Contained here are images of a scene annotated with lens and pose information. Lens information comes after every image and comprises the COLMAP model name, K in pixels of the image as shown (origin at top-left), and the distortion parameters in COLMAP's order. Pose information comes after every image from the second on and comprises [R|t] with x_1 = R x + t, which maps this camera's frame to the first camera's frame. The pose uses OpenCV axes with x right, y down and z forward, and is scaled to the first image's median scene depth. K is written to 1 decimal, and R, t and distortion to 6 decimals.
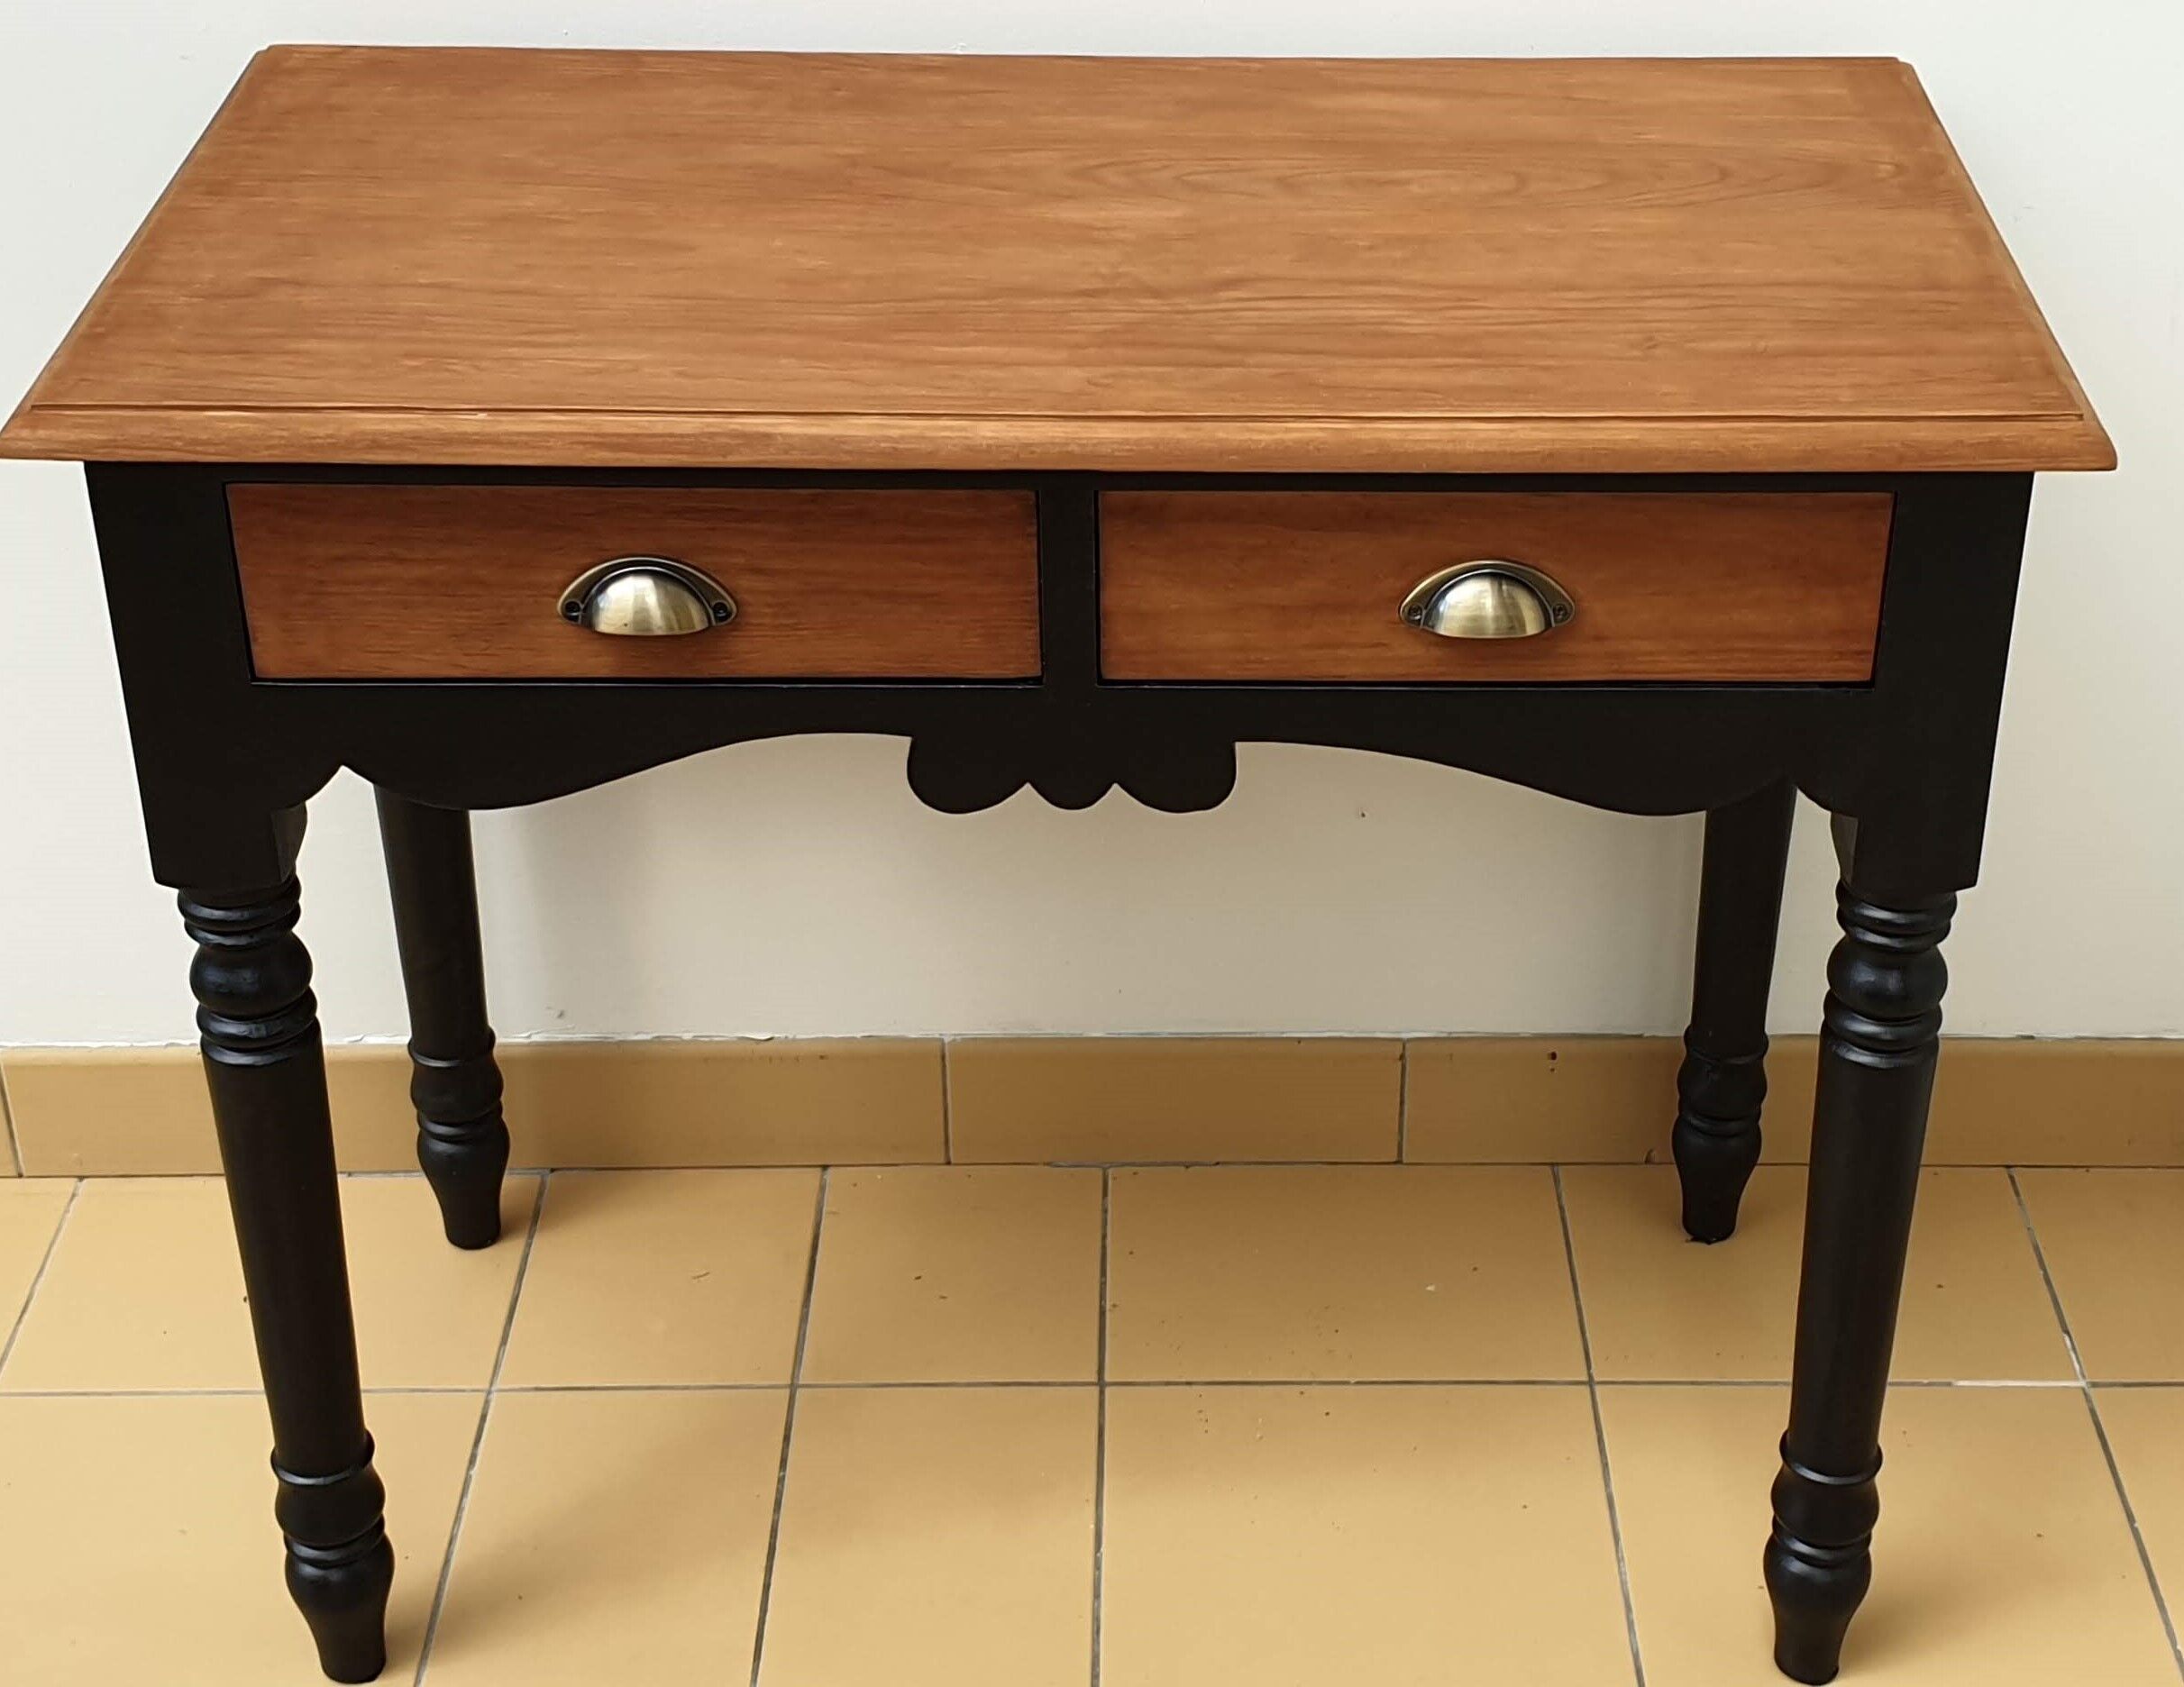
lens RADIAL K [[3432.5, 0, 1217.2], [0, 3432.5, 759.8], [0, 0, 1]] dist [0.325374, -1.346784]
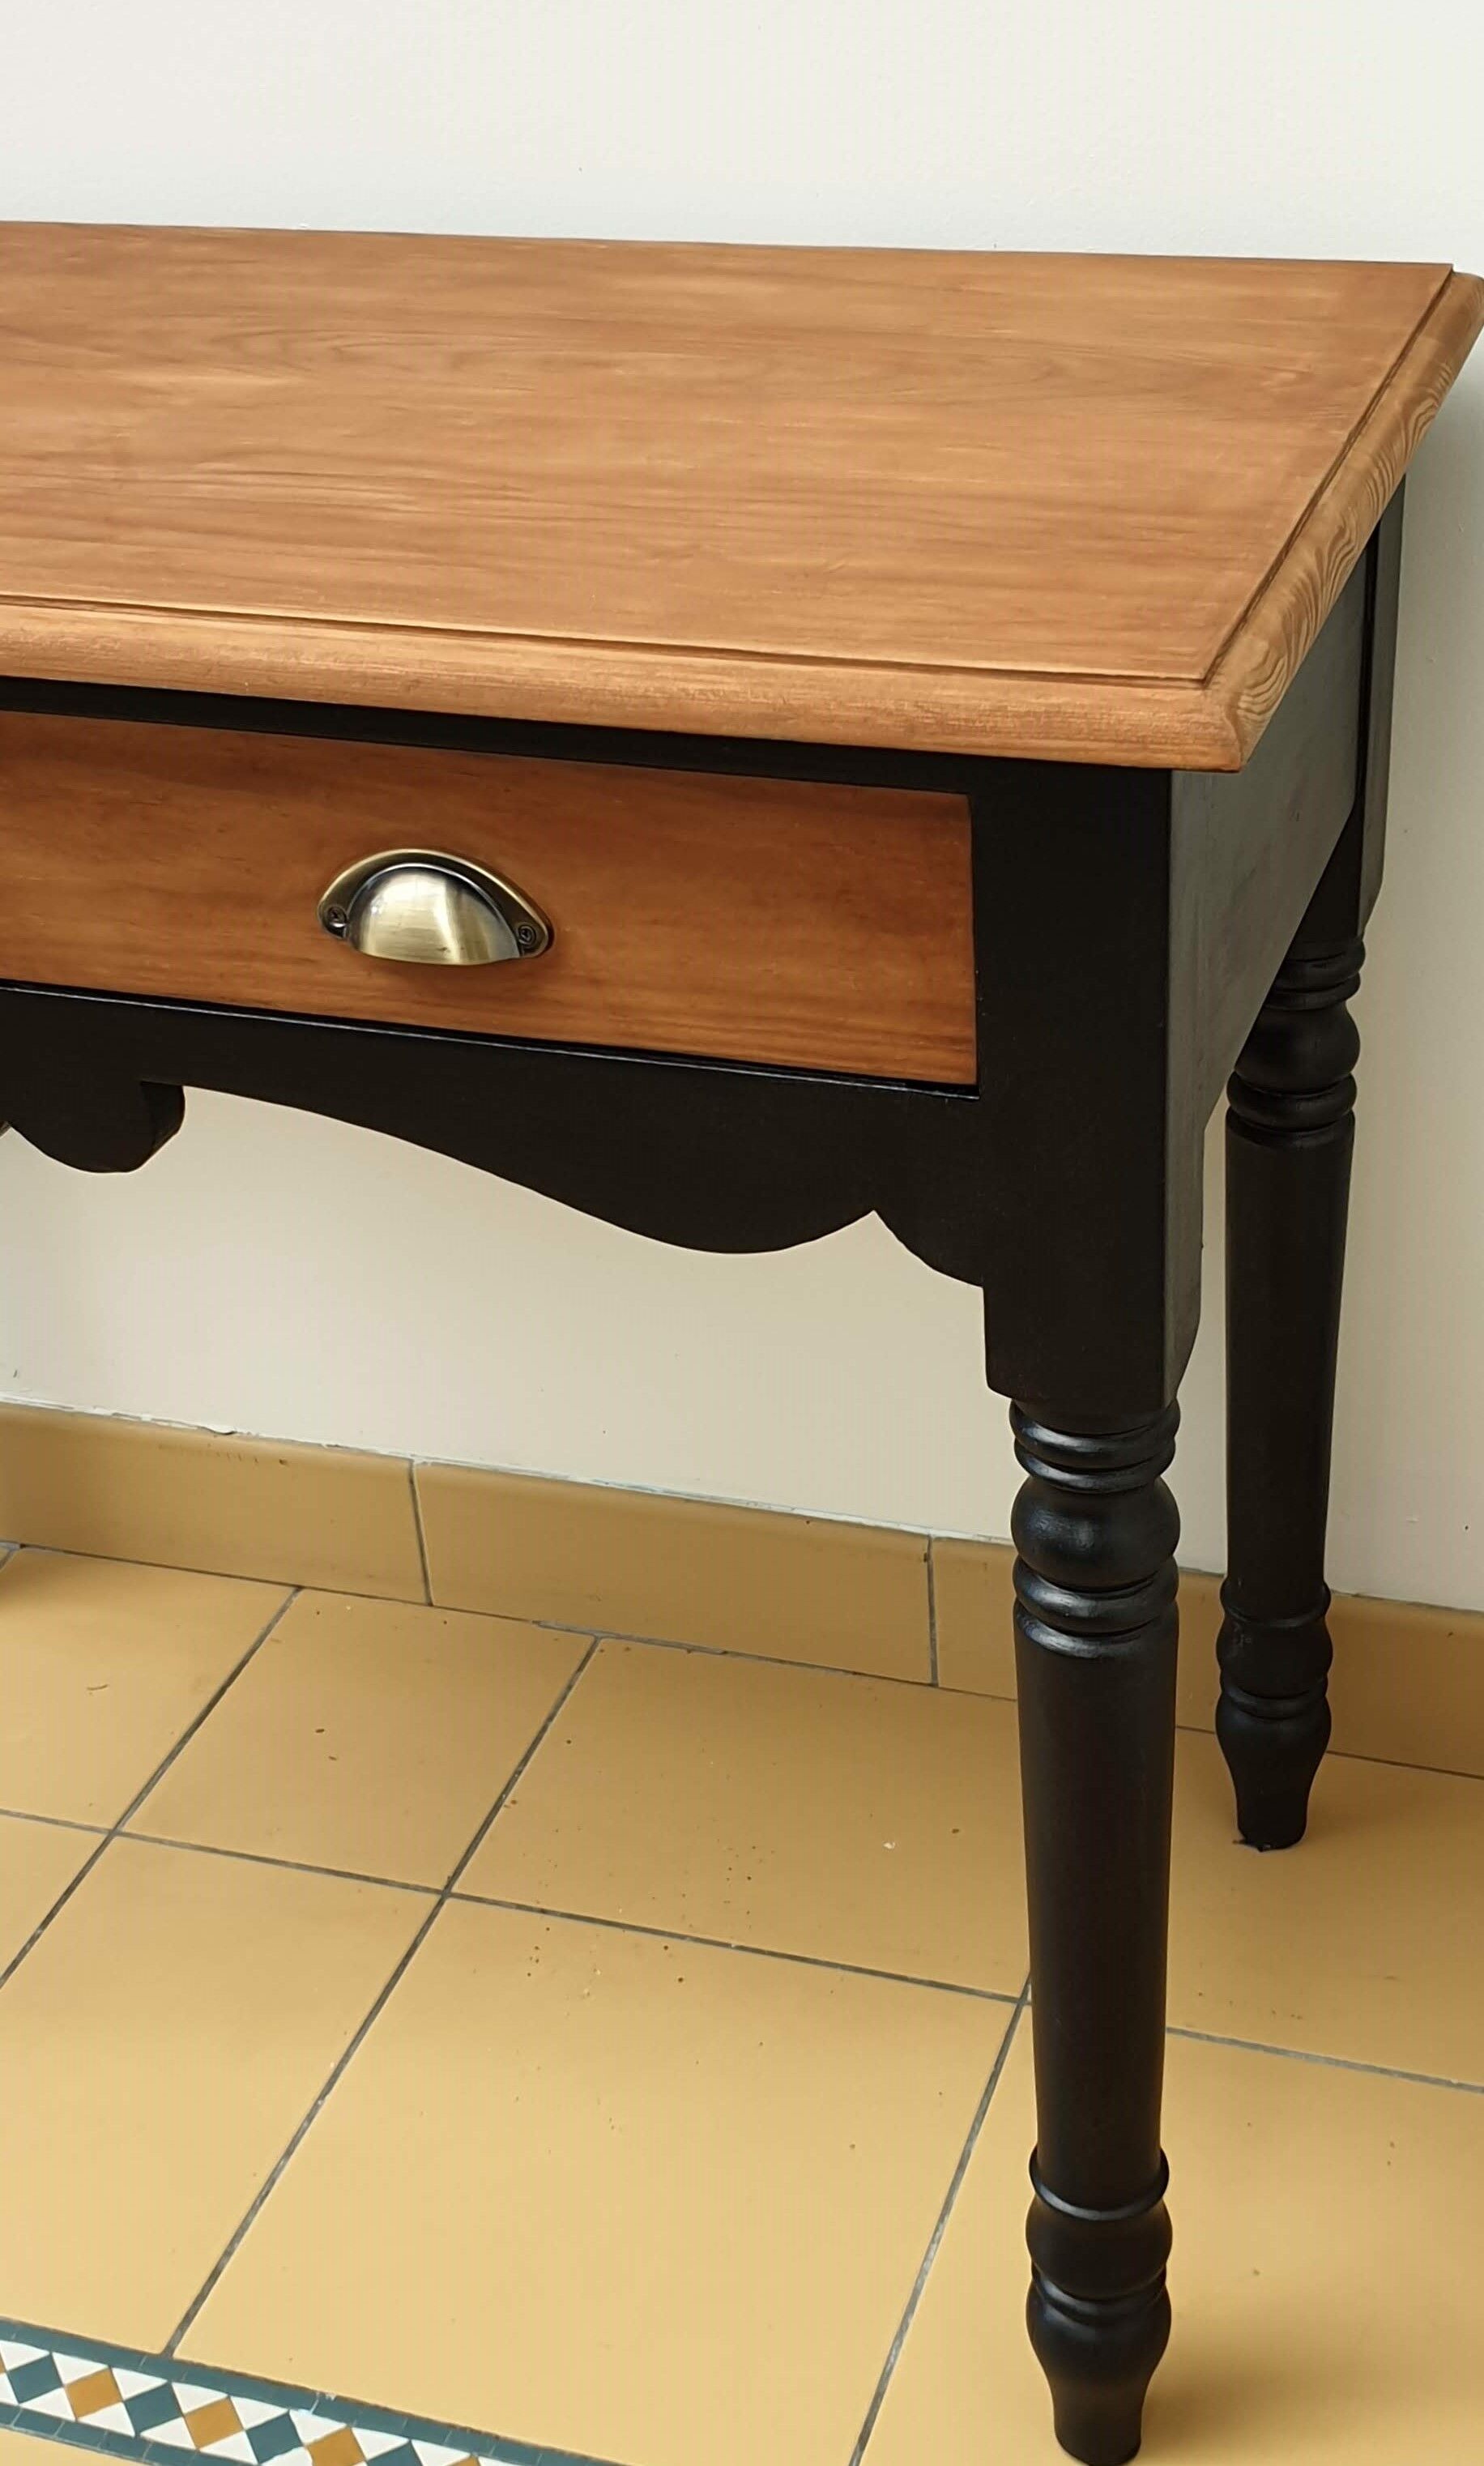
lens RADIAL K [[3094.7, 0, 832.8], [0, 3094.7, 1254.2], [0, 0, 1]] dist [0.177583, -0.663240]
pose [[0.948628, 0.115968, -0.294376, 0.343966], [-0.113007, 0.993224, 0.027111, -0.003359], [0.295525, 0.007548, 0.955305, 0.420293]]
